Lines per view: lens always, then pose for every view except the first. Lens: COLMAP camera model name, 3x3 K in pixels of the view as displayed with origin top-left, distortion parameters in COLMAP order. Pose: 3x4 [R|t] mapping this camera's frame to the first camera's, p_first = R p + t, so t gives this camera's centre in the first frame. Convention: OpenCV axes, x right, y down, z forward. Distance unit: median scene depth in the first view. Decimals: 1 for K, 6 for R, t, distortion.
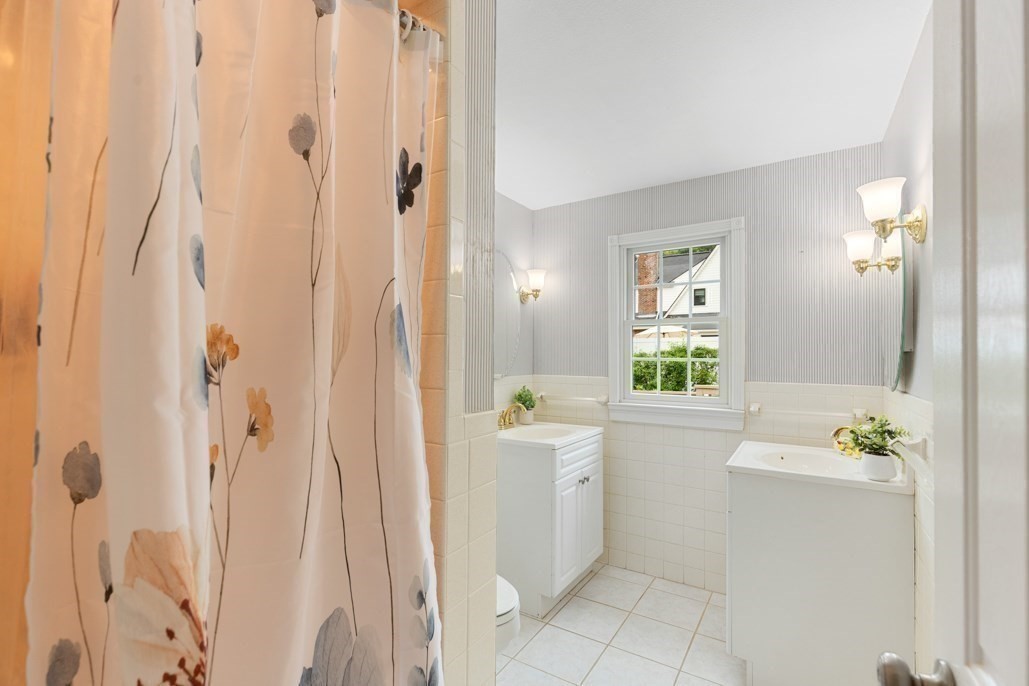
lens RADIAL K [[460.9, 0, 514.1], [0, 460.9, 344.9], [0, 0, 1]] dist [0.002316, -0.000105]
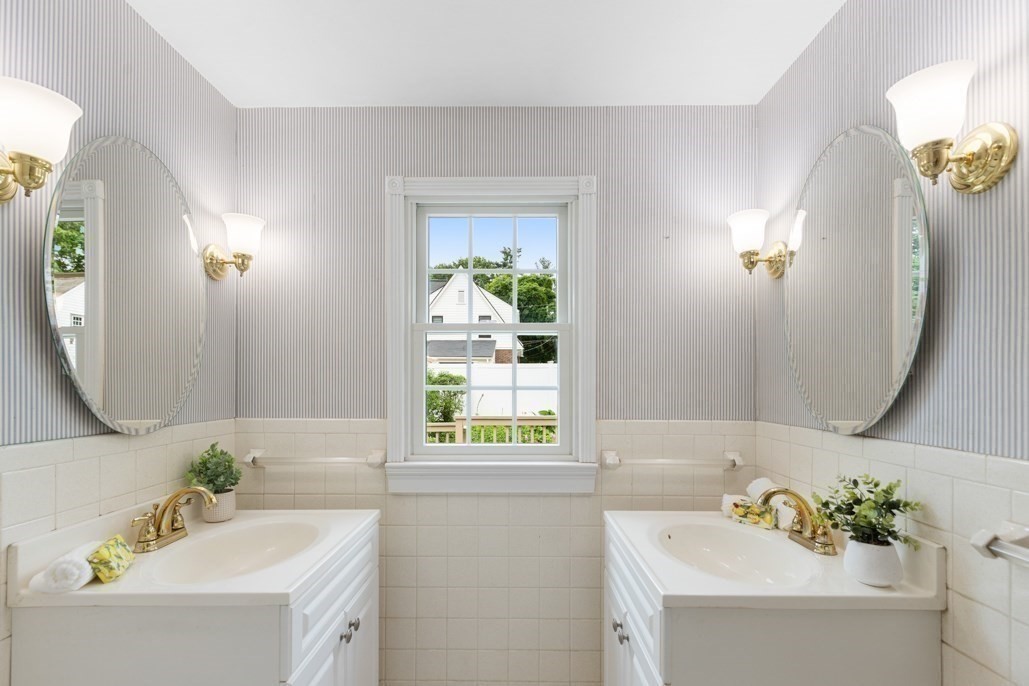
lens RADIAL K [[468.5, 0, 516.0], [0, 468.5, 381.9], [0, 0, 1]] dist [0.004307, 0.000142]
pose [[0.845944, -0.000285, 0.533271, 0.028275], [-0.011447, 0.999760, 0.018694, 0.010142], [-0.533148, -0.021918, 0.845738, 0.413810]]
